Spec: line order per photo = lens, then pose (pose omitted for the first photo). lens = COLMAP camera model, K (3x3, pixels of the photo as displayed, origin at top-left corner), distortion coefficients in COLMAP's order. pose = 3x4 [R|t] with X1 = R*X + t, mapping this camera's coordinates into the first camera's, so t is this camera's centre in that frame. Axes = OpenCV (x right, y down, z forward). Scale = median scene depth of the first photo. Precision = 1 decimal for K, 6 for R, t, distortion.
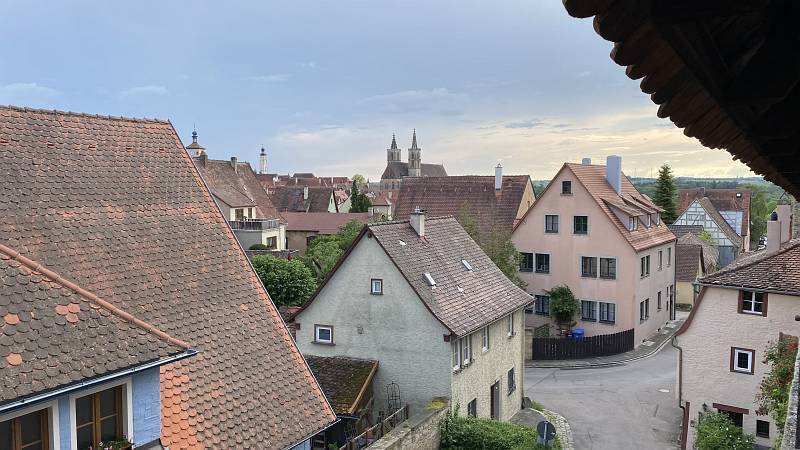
lens RADIAL K [[600.9, 0, 400.0], [0, 600.9, 225.0], [0, 0, 1]] dist [0.102025, -0.154064]
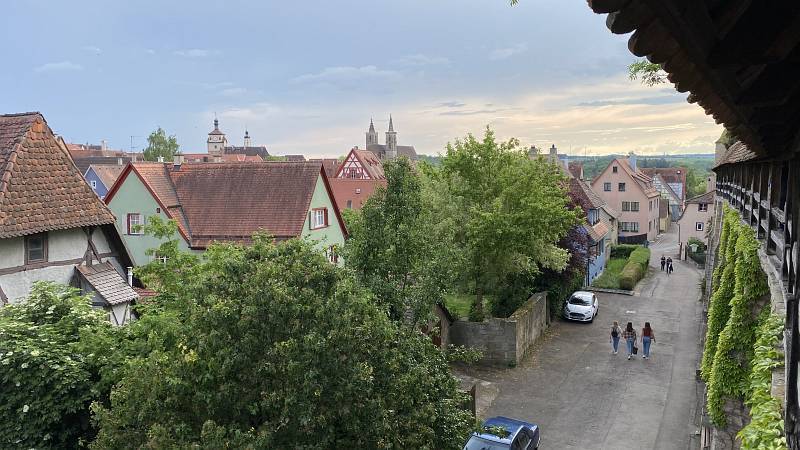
lens RADIAL K [[600.9, 0, 400.0], [0, 600.9, 225.0], [0, 0, 1]] dist [0.102025, -0.154064]
pose [[0.995367, -0.016122, 0.094784, -1.184089], [0.012855, 0.999306, 0.034974, 0.083610], [-0.095282, -0.033593, 0.994883, -1.838130]]
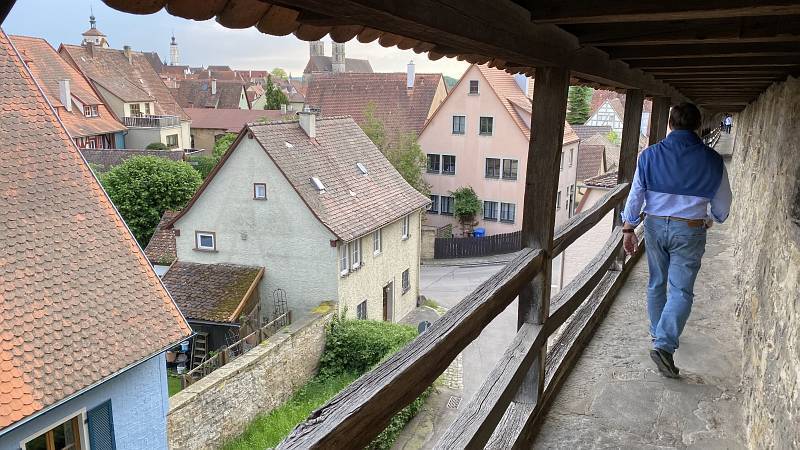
lens RADIAL K [[600.9, 0, 400.0], [0, 600.9, 225.0], [0, 0, 1]] dist [0.102025, -0.154064]
pose [[0.992101, -0.012341, 0.124832, 0.053314], [-0.008488, 0.986264, 0.164957, -0.003421], [-0.125153, -0.164714, 0.978369, 0.029504]]
